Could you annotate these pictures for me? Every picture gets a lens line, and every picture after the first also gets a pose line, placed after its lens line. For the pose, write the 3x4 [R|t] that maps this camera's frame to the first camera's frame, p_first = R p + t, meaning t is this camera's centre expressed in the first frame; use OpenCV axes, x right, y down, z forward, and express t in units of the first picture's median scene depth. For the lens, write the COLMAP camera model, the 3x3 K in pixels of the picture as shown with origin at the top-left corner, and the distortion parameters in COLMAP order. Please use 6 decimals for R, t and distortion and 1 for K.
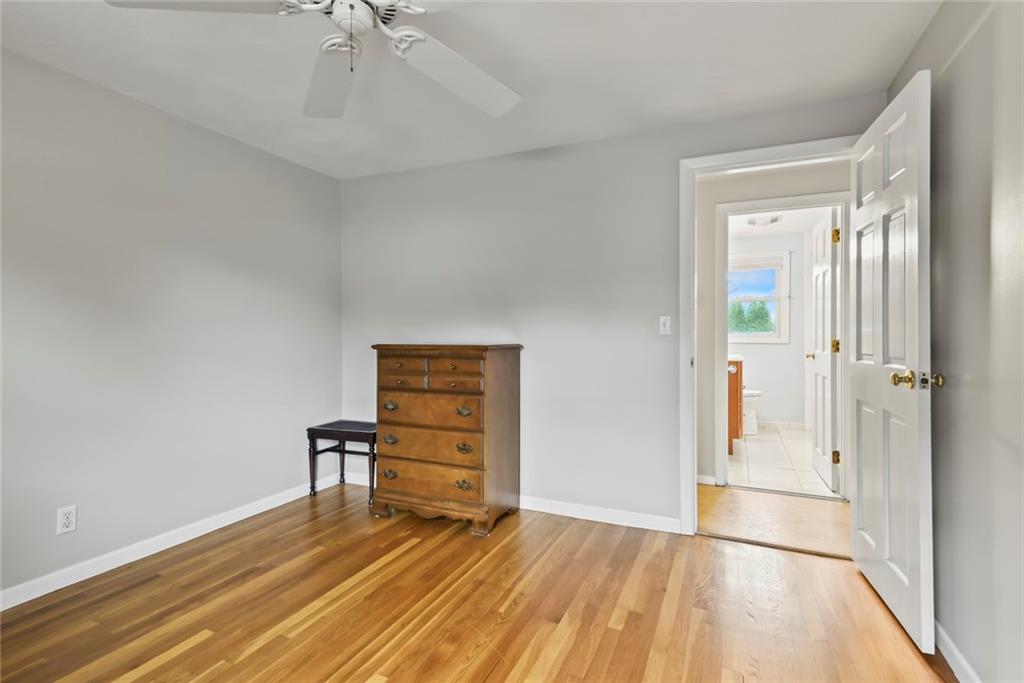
lens RADIAL K [[489.9, 0, 507.3], [0, 489.9, 336.8], [0, 0, 1]] dist [0.025452, -0.001034]
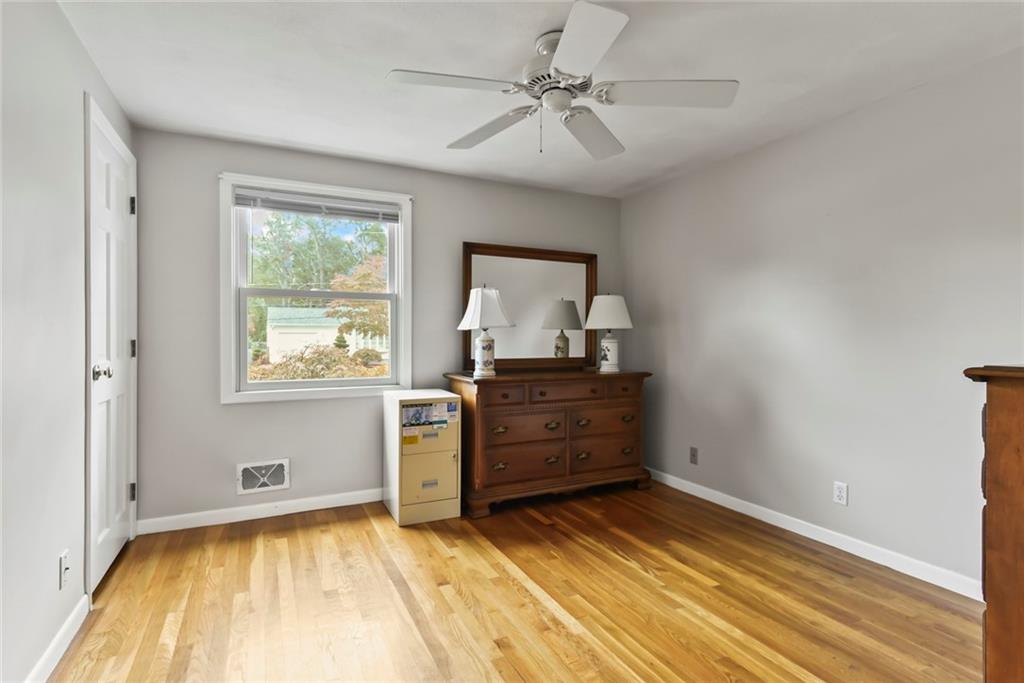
lens RADIAL K [[522.0, 0, 512.9], [0, 522.0, 335.3], [0, 0, 1]] dist [0.018337, -0.000187]
pose [[-0.631821, -0.003654, -0.775106, 0.568942], [-0.001617, 0.999993, -0.003396, -0.000724], [0.775112, -0.000893, -0.631823, 1.182206]]
